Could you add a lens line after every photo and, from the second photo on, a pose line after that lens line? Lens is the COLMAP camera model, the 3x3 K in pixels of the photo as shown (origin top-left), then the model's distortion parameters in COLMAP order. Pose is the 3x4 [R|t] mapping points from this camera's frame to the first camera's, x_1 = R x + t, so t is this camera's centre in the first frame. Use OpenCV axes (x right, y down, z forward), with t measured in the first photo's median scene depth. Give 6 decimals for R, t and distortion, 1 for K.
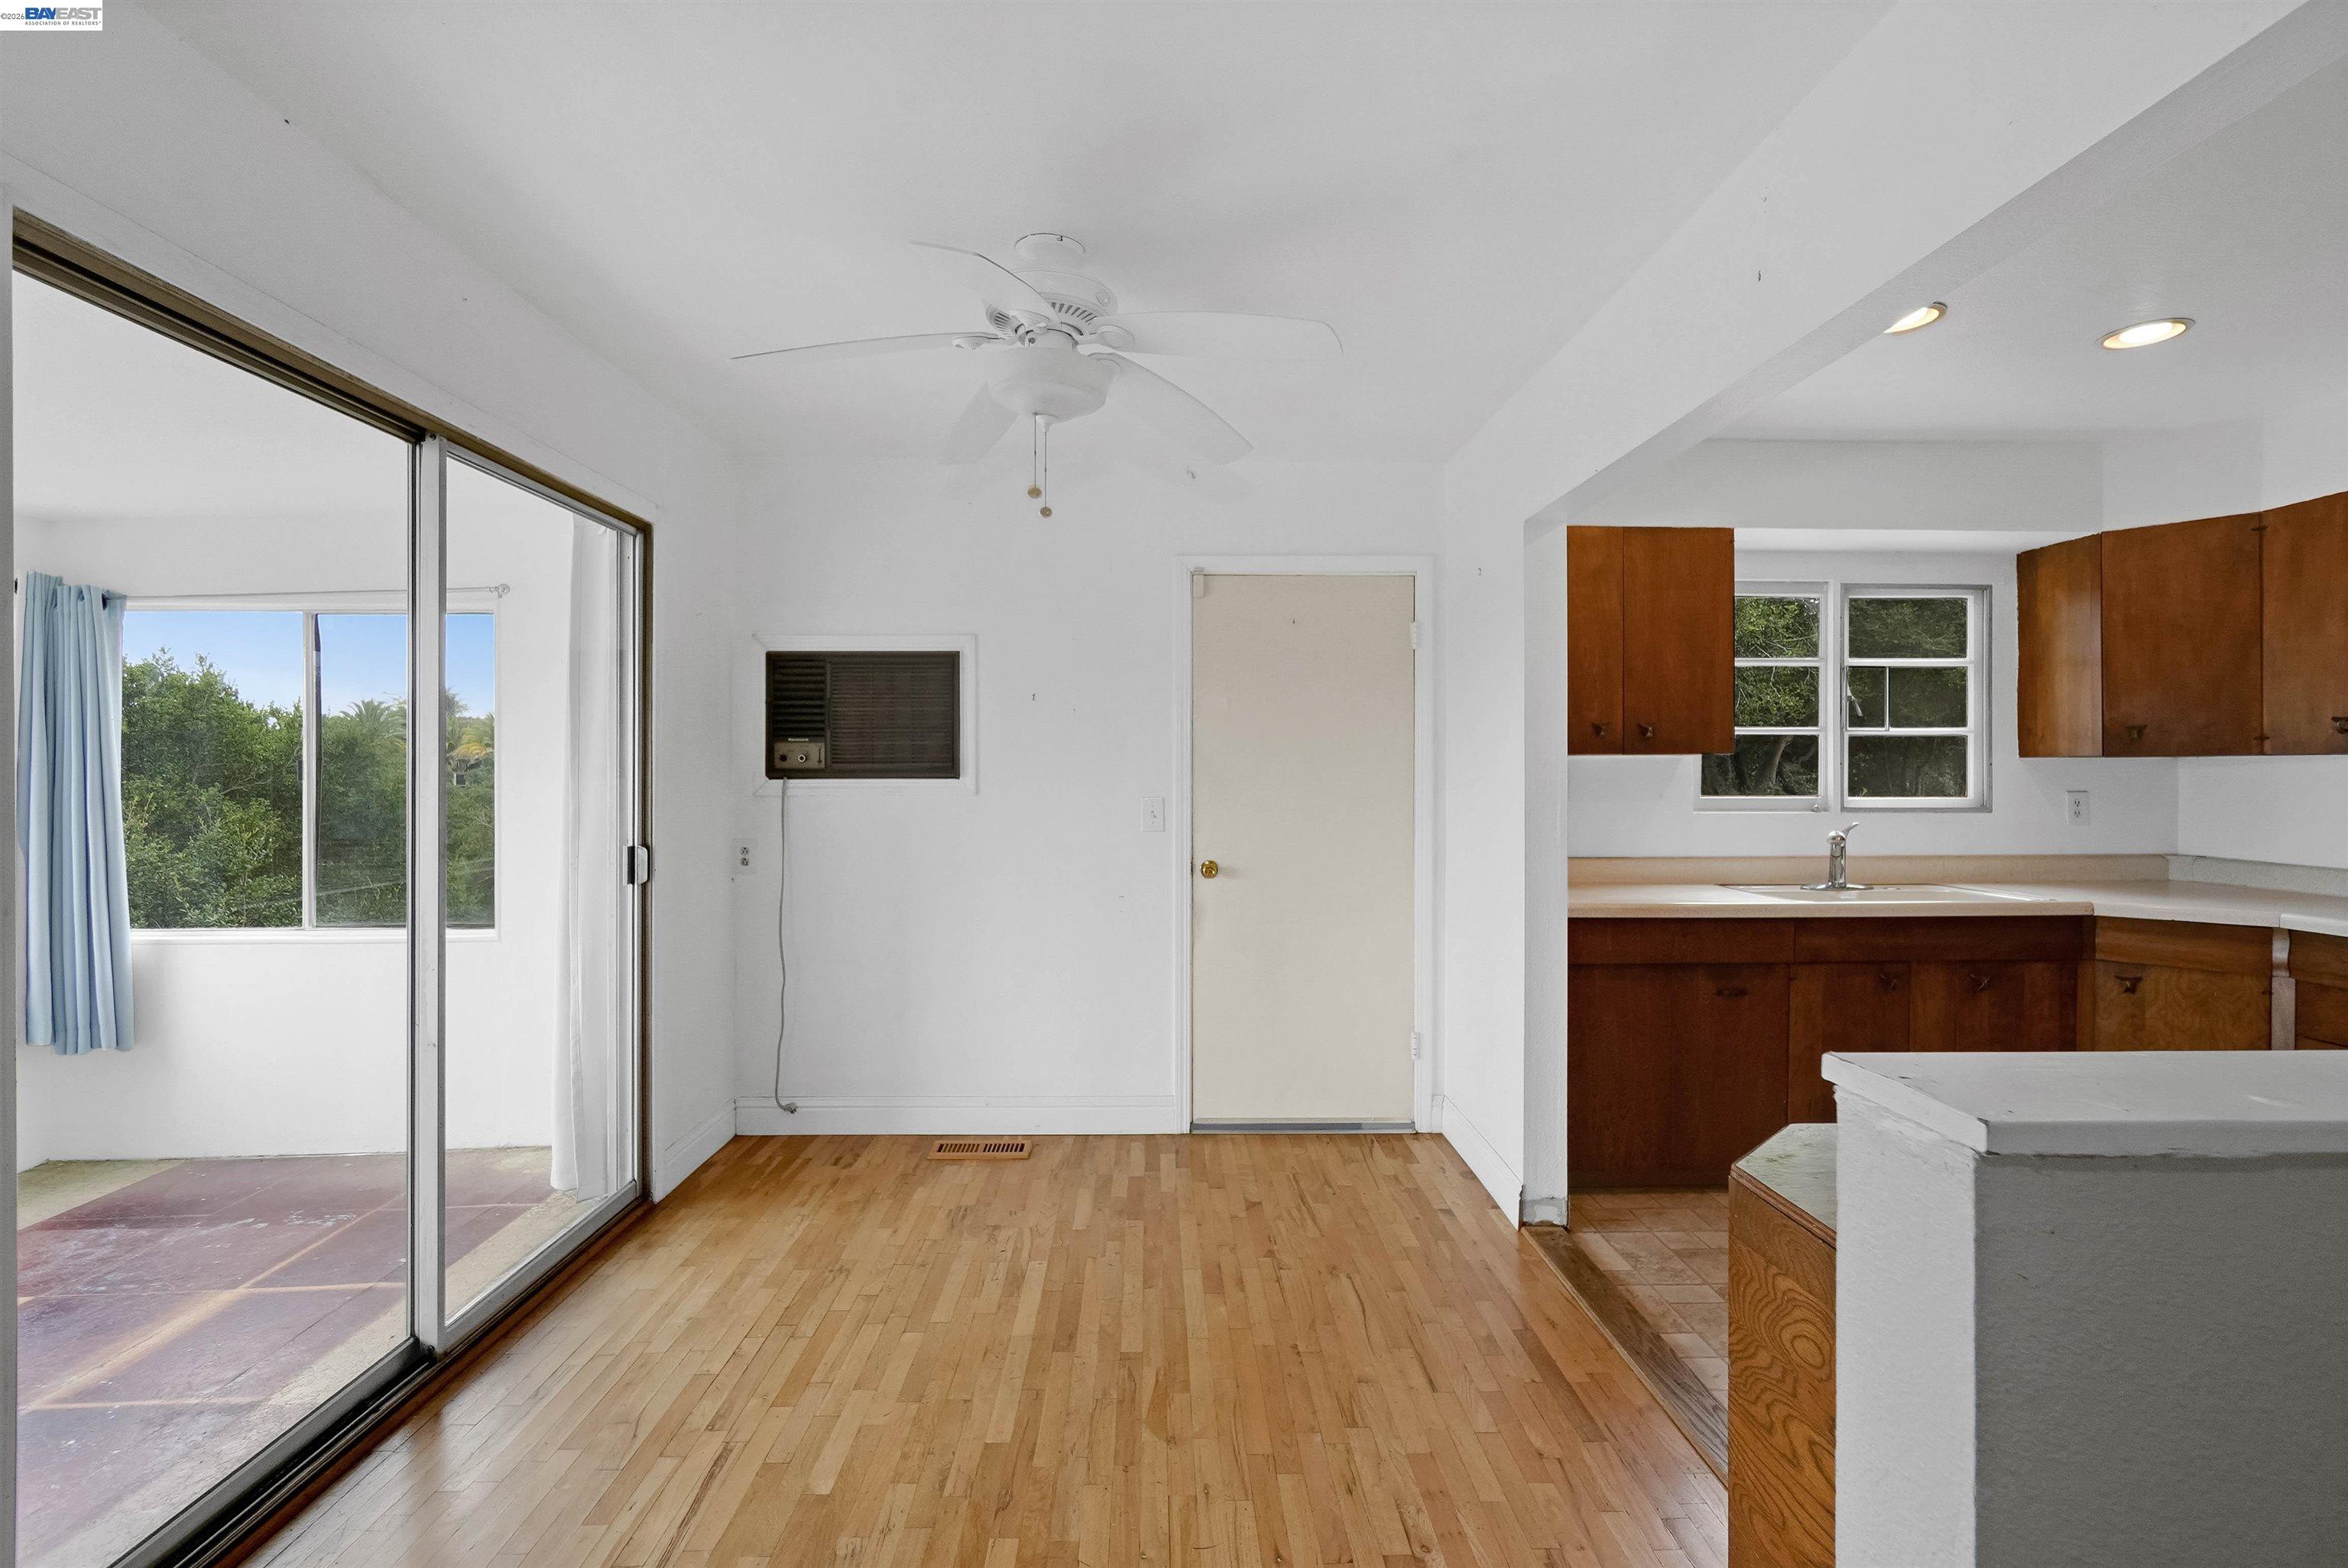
lens RADIAL K [[1062.0, 0, 1179.1], [0, 1062.0, 783.9], [0, 0, 1]] dist [0.004375, 0.000932]
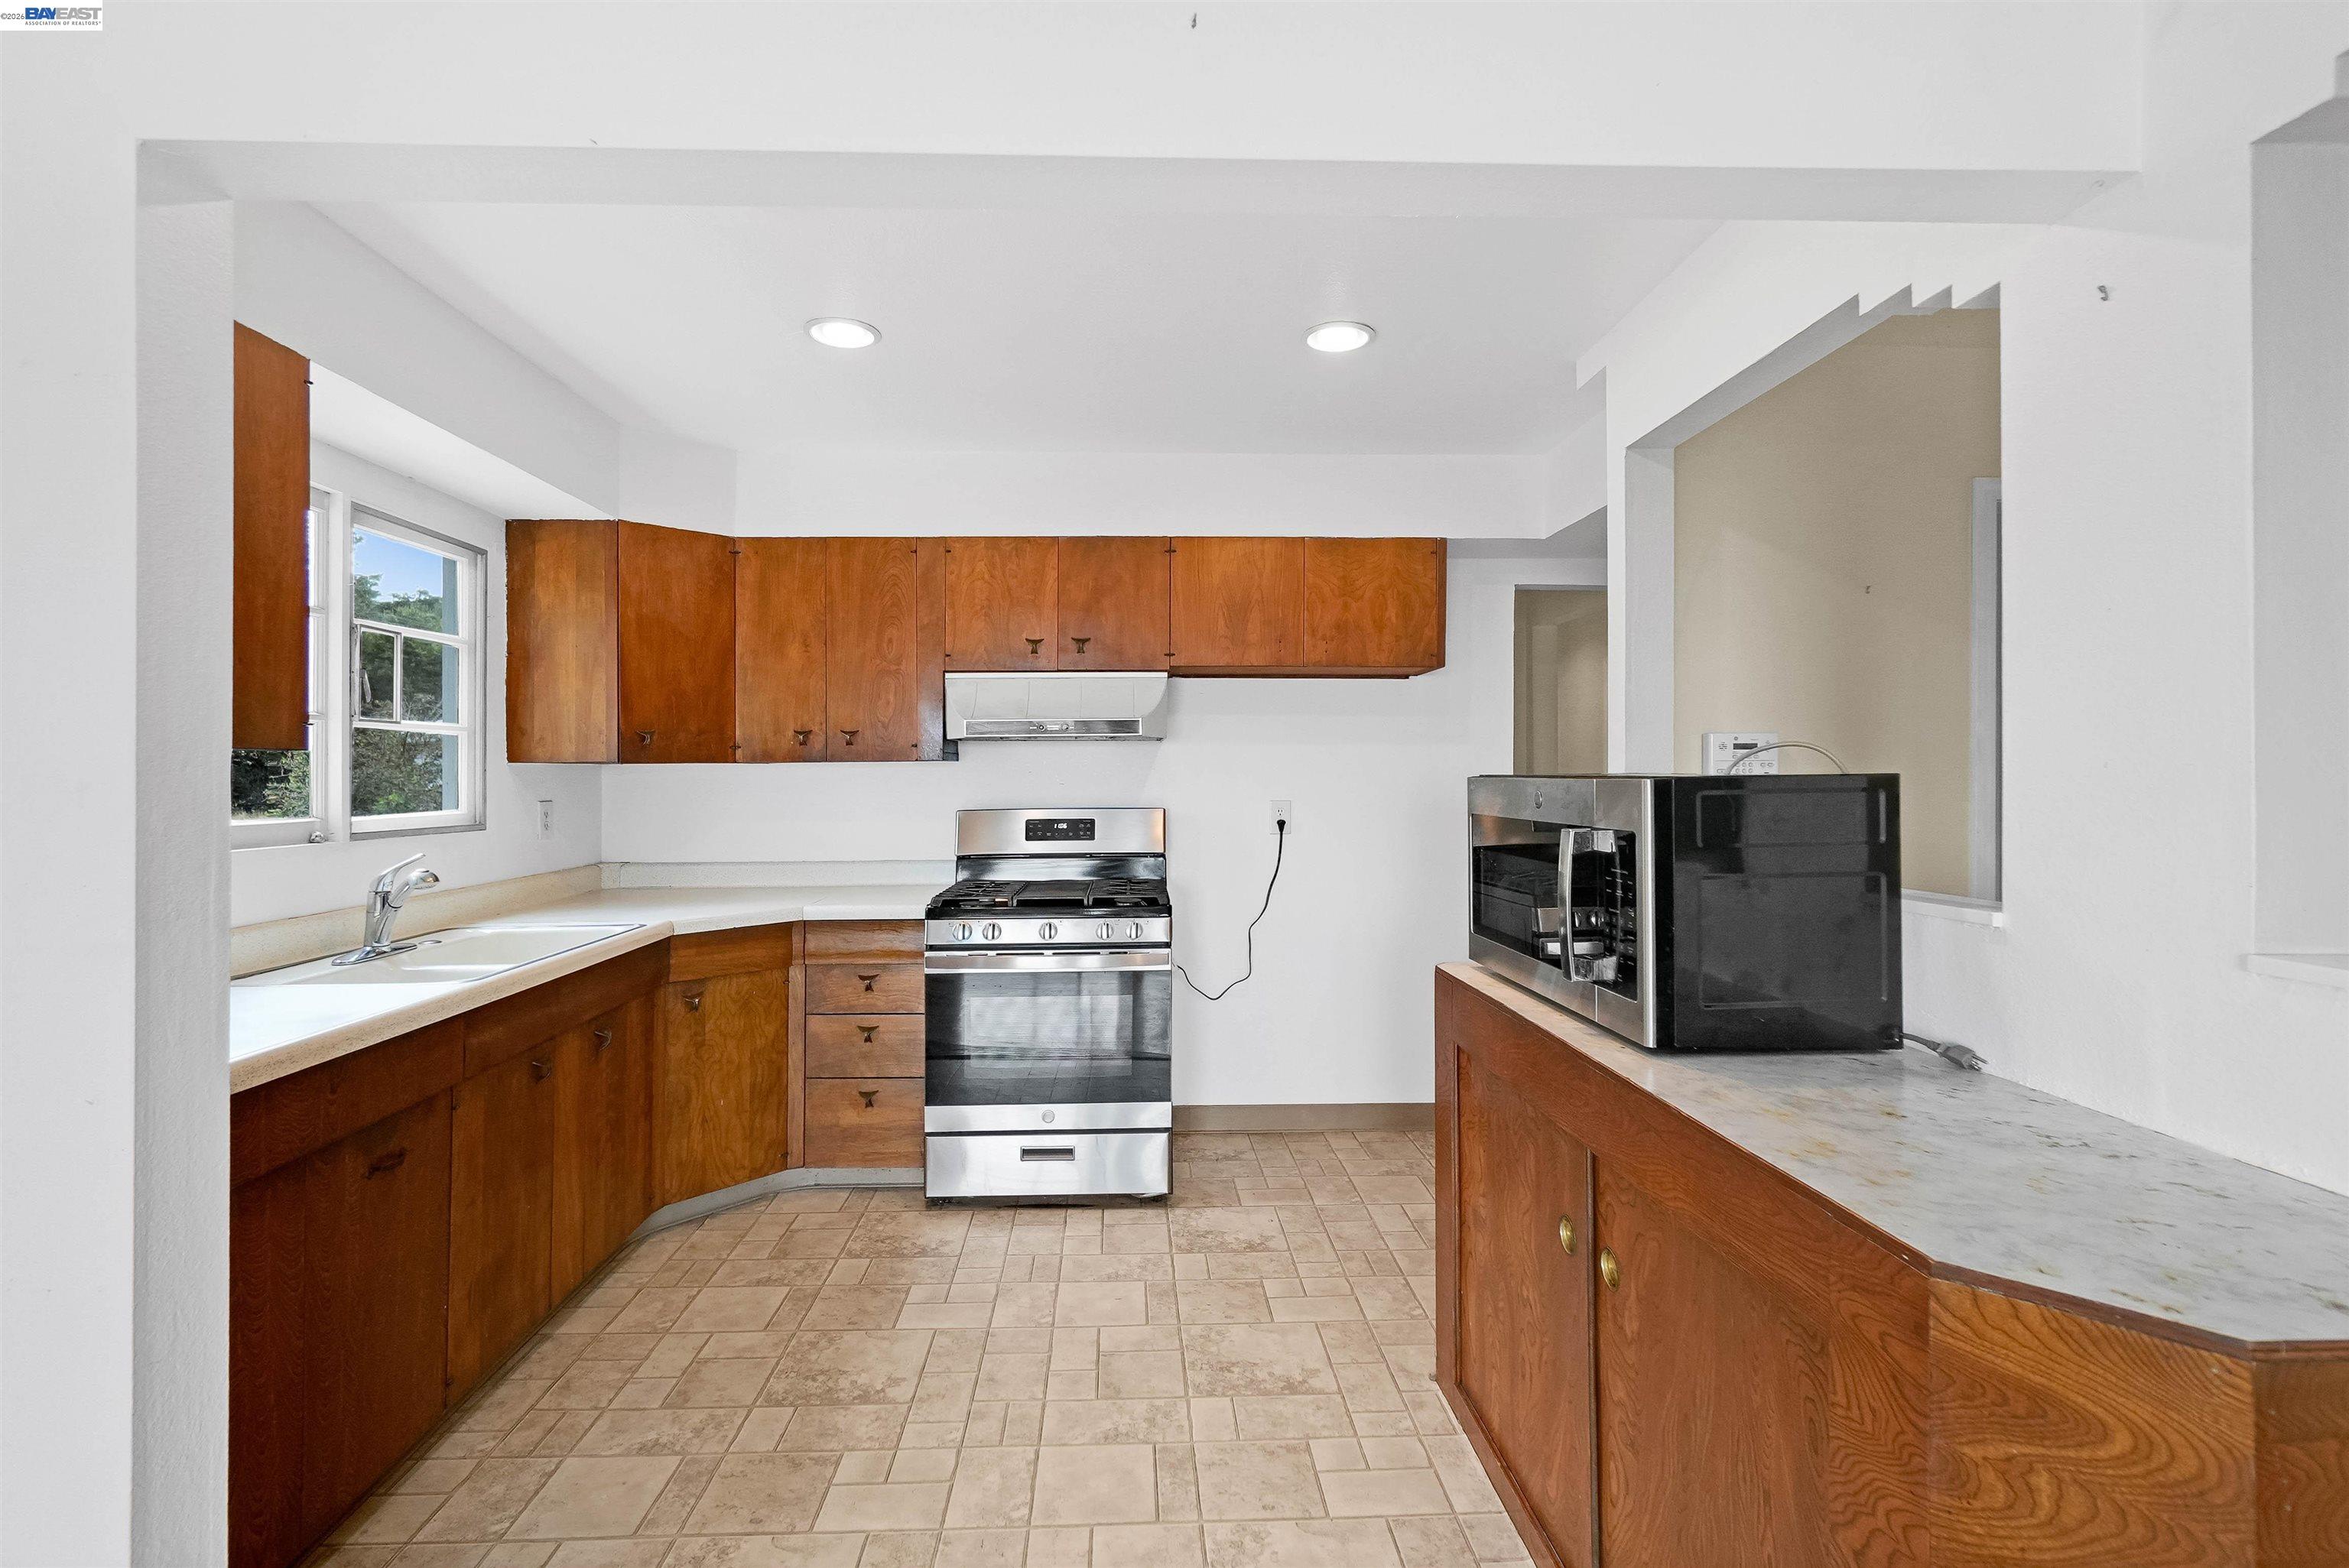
lens RADIAL K [[1062.5, 0, 1169.9], [0, 1062.5, 780.8], [0, 0, 1]] dist [0.004375, 0.000932]
pose [[0.001433, -0.006416, 0.999978, -0.057713], [0.016402, 0.999845, 0.006392, -0.008557], [-0.999864, 0.016392, 0.001538, 0.544810]]
